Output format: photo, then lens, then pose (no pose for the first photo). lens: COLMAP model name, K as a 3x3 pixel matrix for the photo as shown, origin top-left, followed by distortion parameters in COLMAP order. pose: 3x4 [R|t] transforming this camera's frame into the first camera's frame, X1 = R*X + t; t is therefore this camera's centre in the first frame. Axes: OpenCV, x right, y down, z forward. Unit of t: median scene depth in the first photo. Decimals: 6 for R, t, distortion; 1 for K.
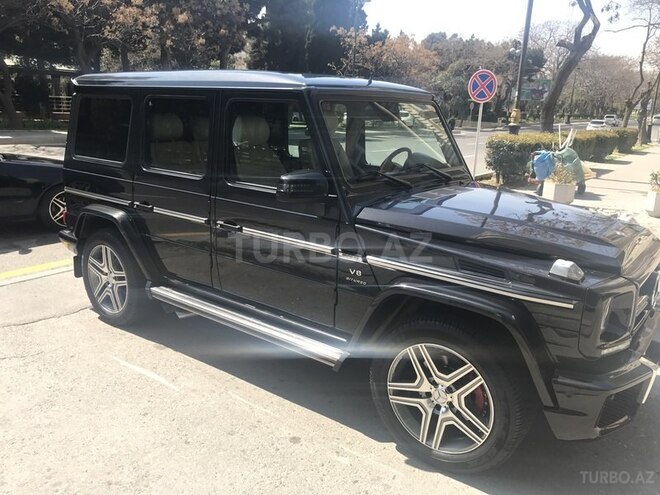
lens RADIAL K [[542.8, 0, 330.0], [0, 542.8, 247.5], [0, 0, 1]] dist [0.003456, 0.006427]
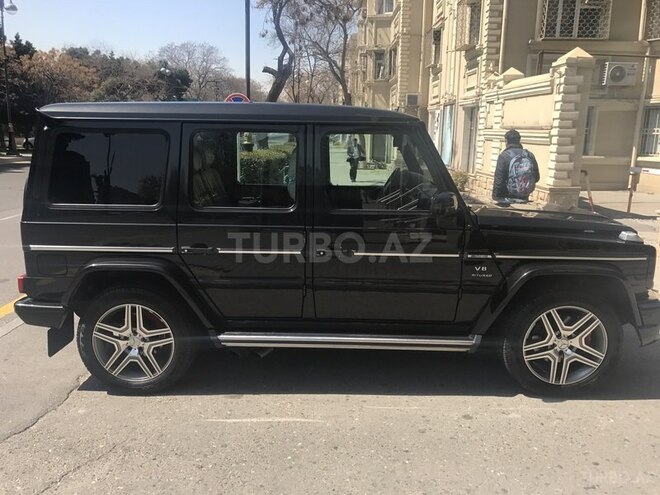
lens RADIAL K [[542.8, 0, 330.0], [0, 542.8, 247.5], [0, 0, 1]] dist [0.003456, 0.006427]
pose [[0.807356, -0.147444, 0.571346, -0.697045], [0.164621, 0.986115, 0.021859, -0.064256], [-0.566636, 0.076407, 0.820418, 0.127197]]
